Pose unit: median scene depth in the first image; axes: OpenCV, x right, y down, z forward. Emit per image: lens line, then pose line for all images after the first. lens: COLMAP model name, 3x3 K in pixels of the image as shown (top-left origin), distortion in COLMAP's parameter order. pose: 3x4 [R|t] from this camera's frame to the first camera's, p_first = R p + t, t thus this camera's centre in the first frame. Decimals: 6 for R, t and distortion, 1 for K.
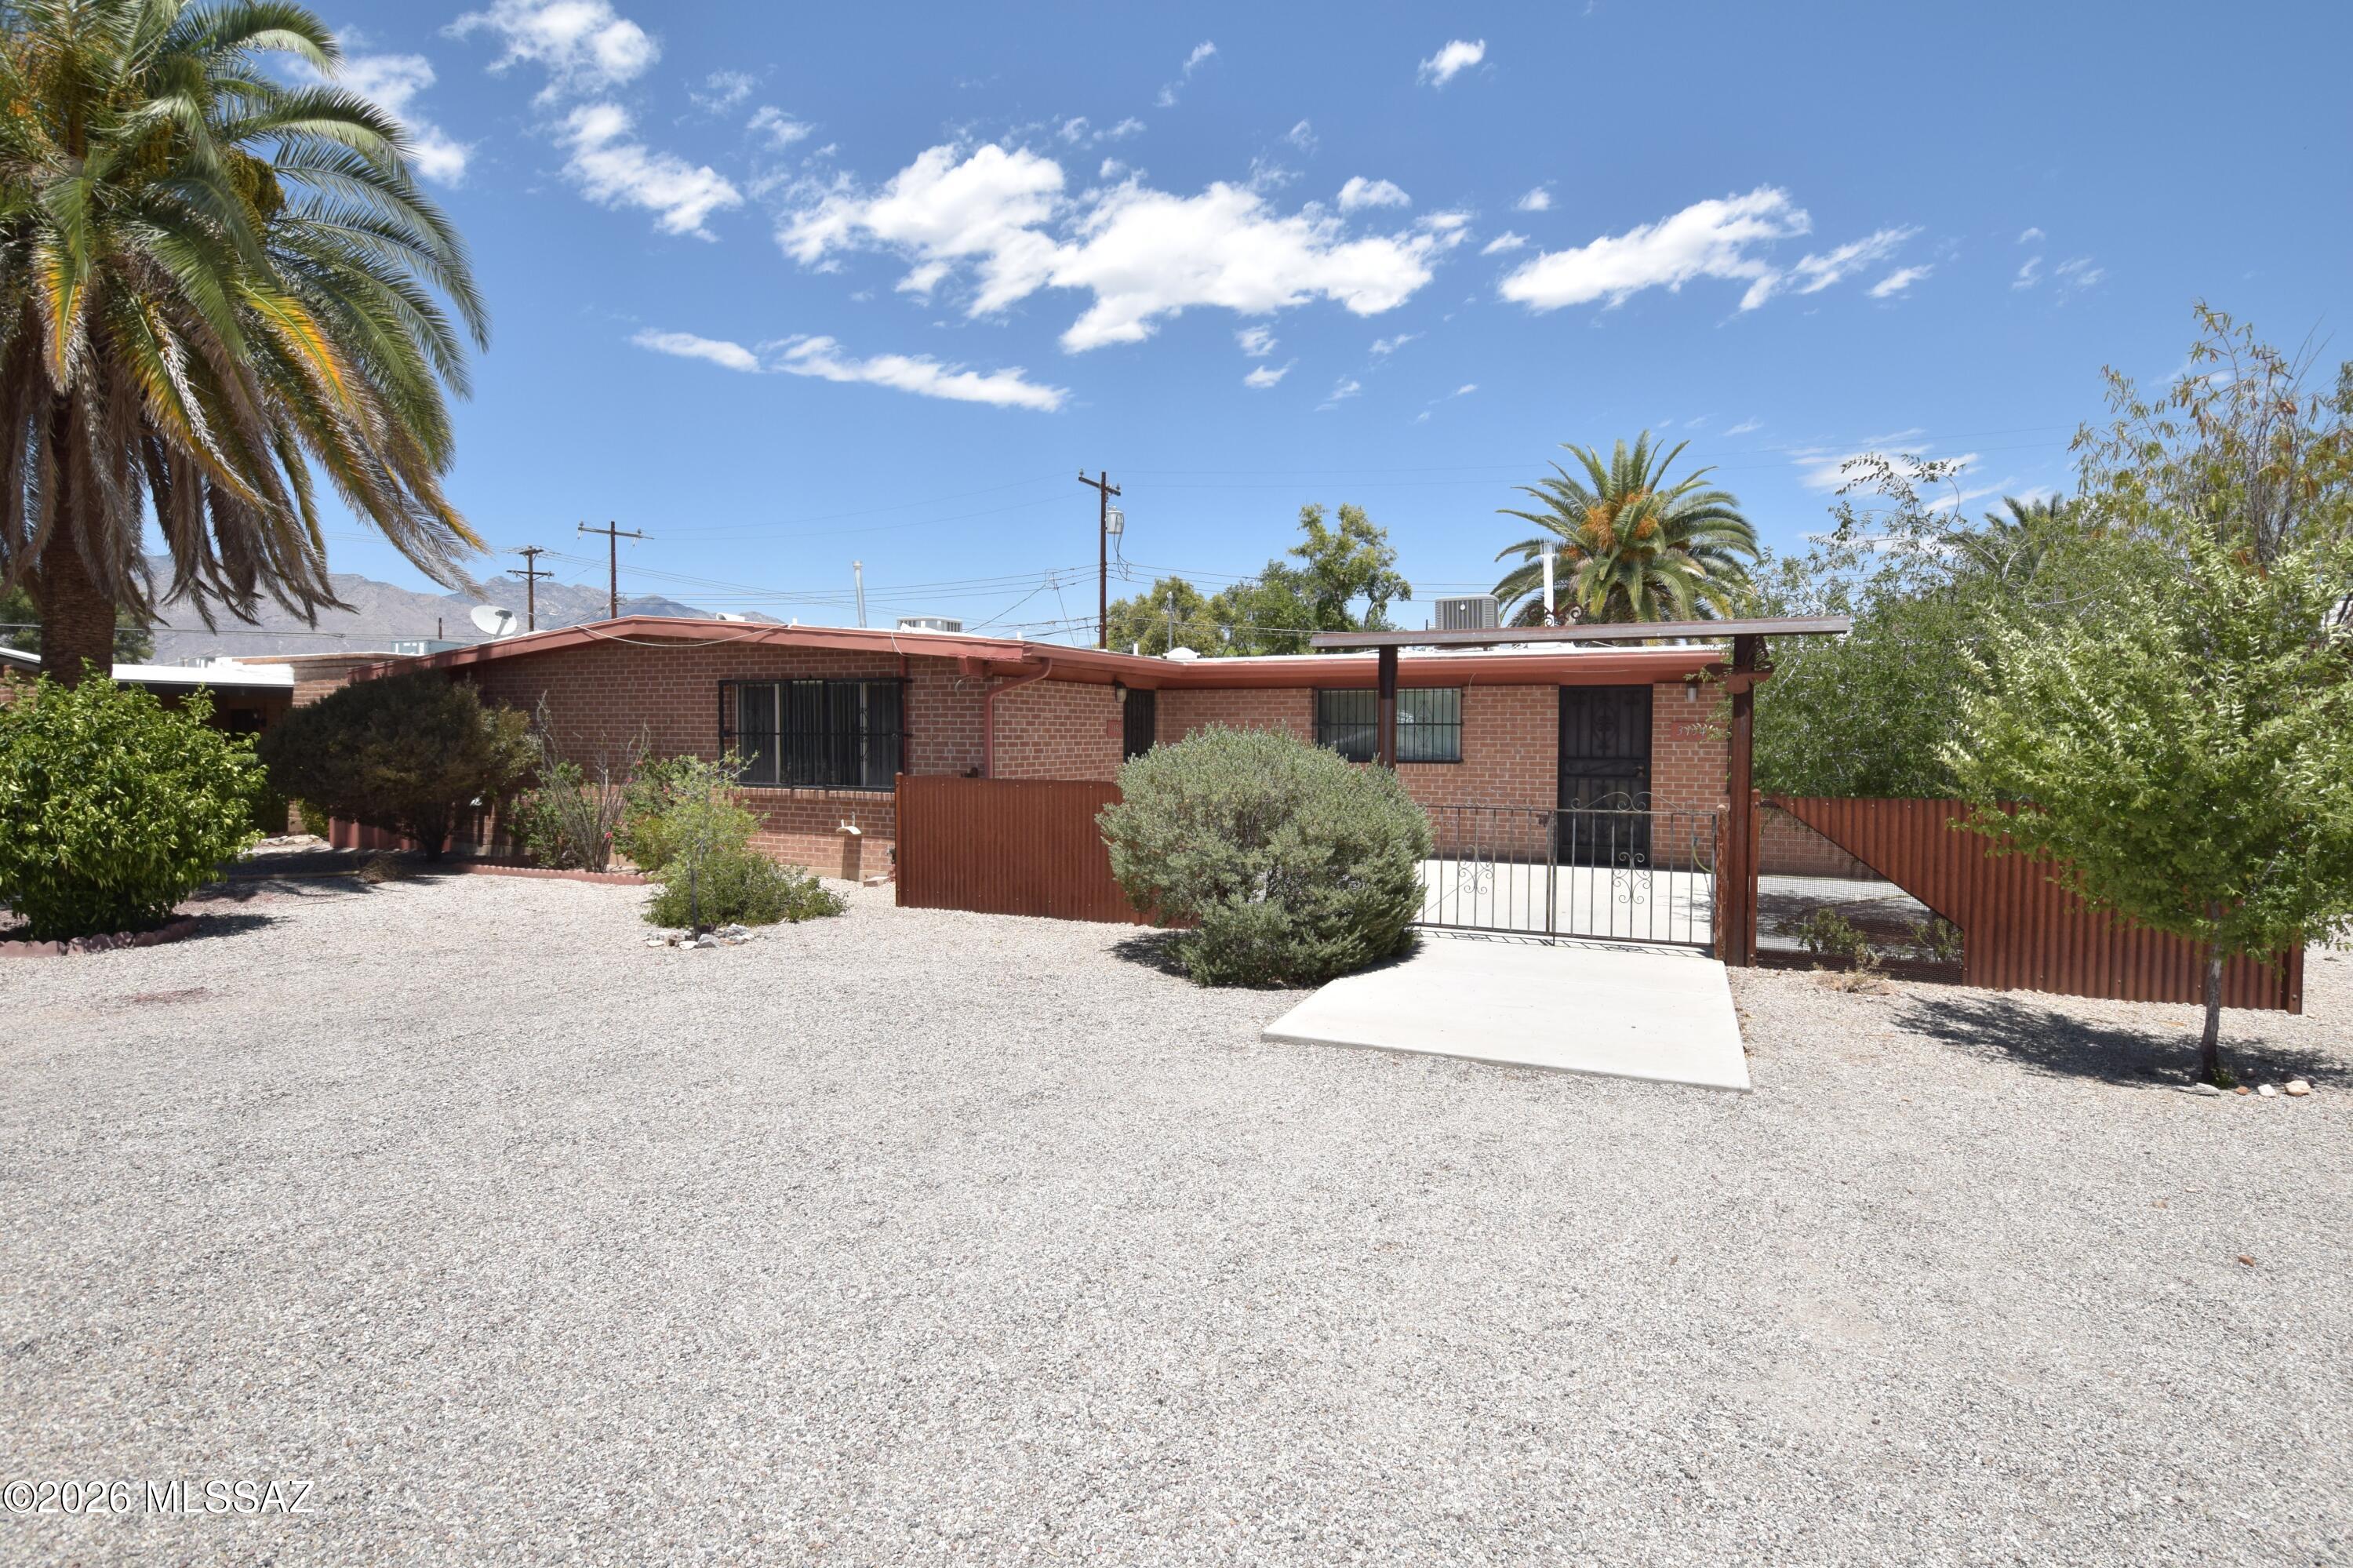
lens RADIAL K [[1110.2, 0, 1176.5], [0, 1110.2, 784.0], [0, 0, 1]] dist [0.022975, -0.022443]
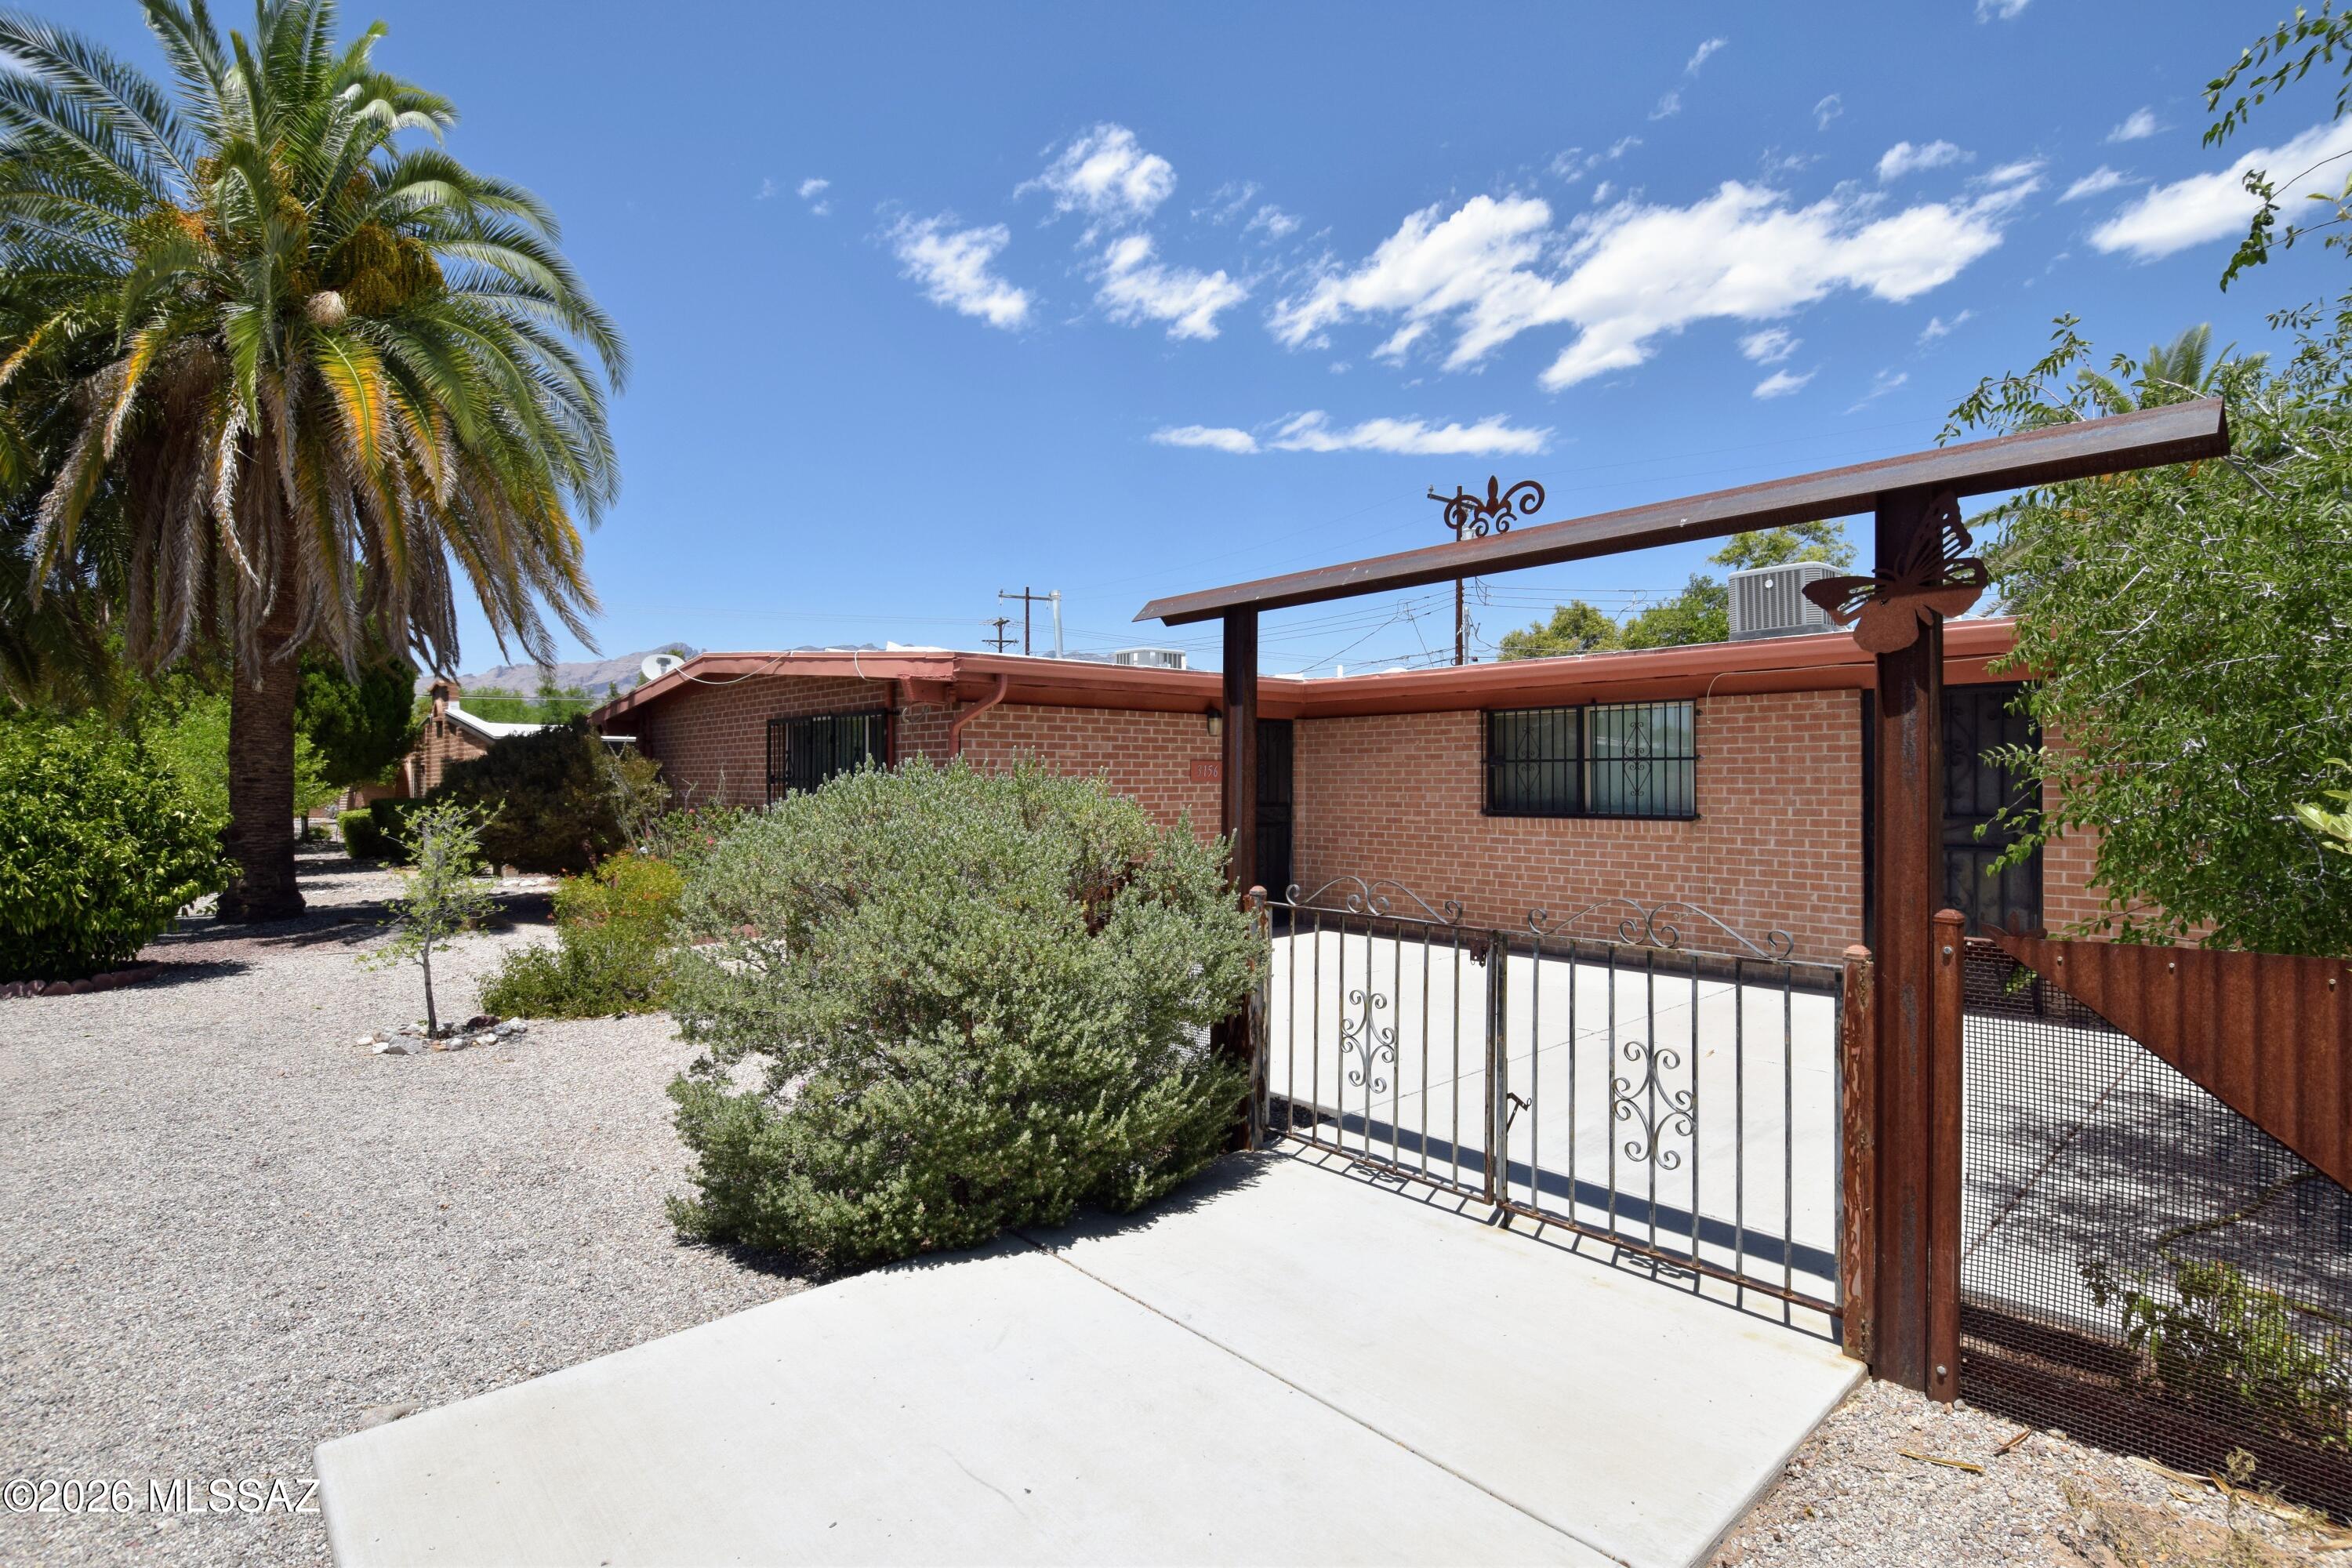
lens RADIAL K [[1109.7, 0, 1176.0], [0, 1109.7, 784.0], [0, 0, 1]] dist [0.022975, -0.022443]
pose [[0.917594, -0.003678, -0.397501, 0.240970], [-0.013294, 0.999114, -0.039934, -0.010235], [0.397296, 0.041928, 0.916732, 0.311686]]
